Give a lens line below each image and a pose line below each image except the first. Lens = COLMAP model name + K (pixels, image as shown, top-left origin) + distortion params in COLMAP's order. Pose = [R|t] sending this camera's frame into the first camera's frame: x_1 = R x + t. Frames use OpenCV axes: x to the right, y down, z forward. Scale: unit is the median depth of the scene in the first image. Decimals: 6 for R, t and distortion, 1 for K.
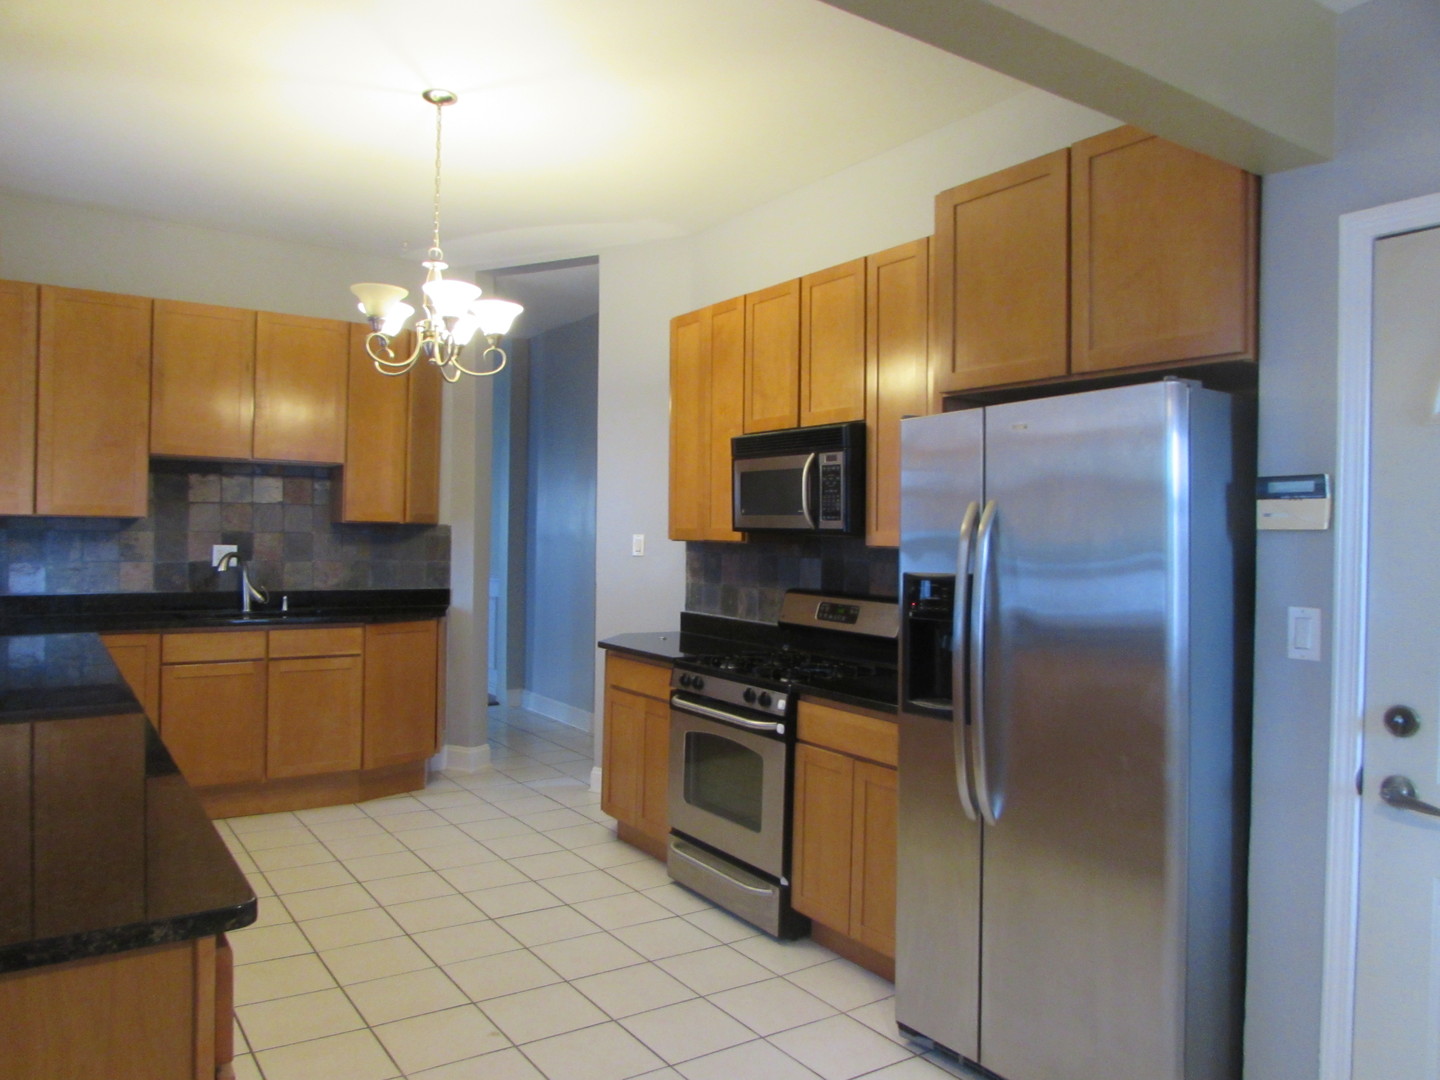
lens RADIAL K [[1044.8, 0, 713.0], [0, 1044.8, 538.5], [0, 0, 1]] dist [-0.001139, -0.002482]
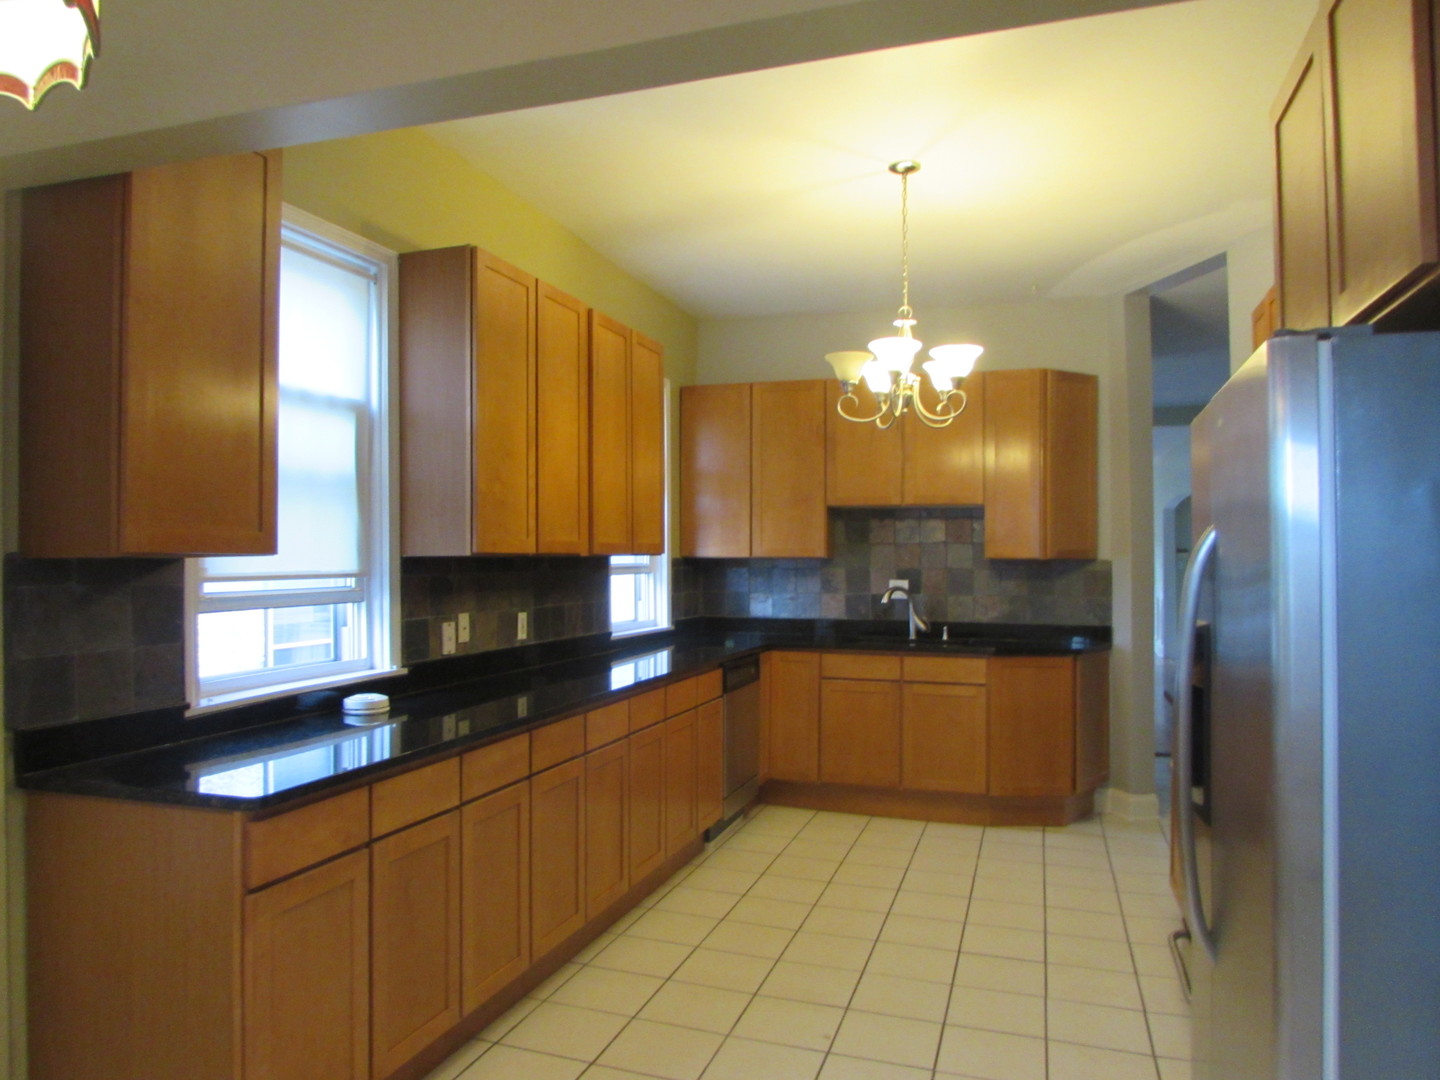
lens RADIAL K [[1044.8, 0, 713.0], [0, 1044.8, 538.5], [0, 0, 1]] dist [-0.001139, -0.002482]
pose [[0.621768, -0.027179, -0.782729, 0.312748], [0.003373, 0.999481, -0.032026, -0.003314], [0.783194, 0.017273, 0.621538, 0.123692]]
